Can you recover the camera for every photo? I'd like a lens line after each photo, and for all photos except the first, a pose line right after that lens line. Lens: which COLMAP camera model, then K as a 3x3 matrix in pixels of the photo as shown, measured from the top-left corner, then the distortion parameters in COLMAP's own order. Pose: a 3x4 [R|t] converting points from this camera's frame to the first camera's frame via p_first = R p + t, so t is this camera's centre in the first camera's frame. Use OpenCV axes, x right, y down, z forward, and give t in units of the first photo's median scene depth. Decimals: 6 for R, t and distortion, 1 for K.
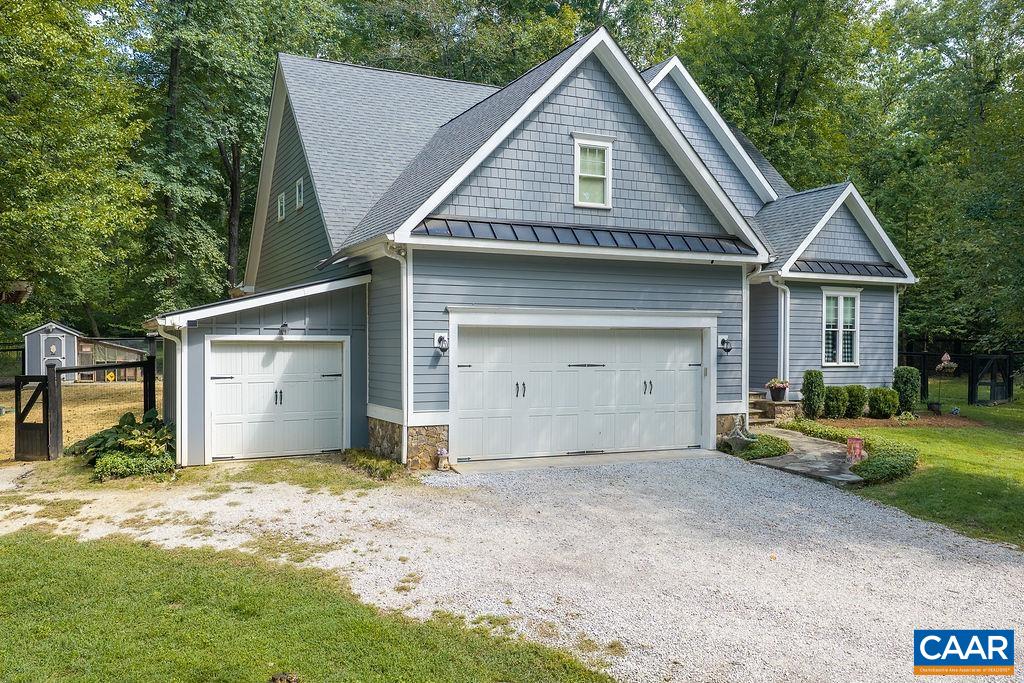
lens RADIAL K [[838.1, 0, 512.0], [0, 838.1, 341.5], [0, 0, 1]] dist [0.009142, -0.014298]
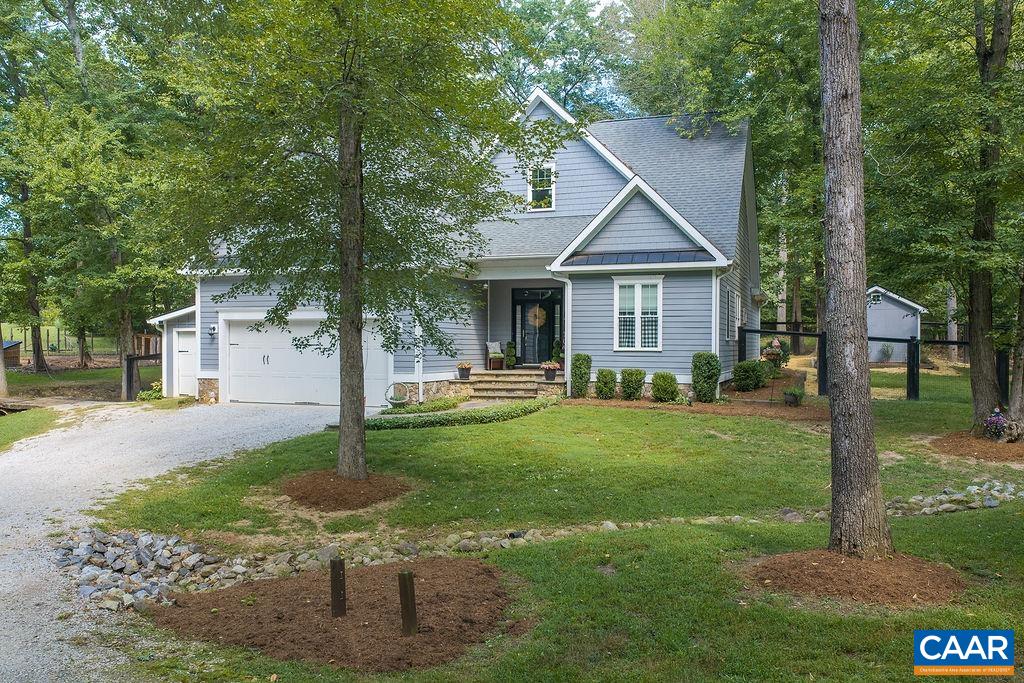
lens RADIAL K [[838.1, 0, 512.0], [0, 838.1, 341.5], [0, 0, 1]] dist [0.009142, -0.014298]
pose [[0.695492, -0.004829, -0.718518, 1.038142], [0.001800, 0.999986, -0.004978, 0.022478], [0.718532, 0.002168, 0.695491, 0.163800]]
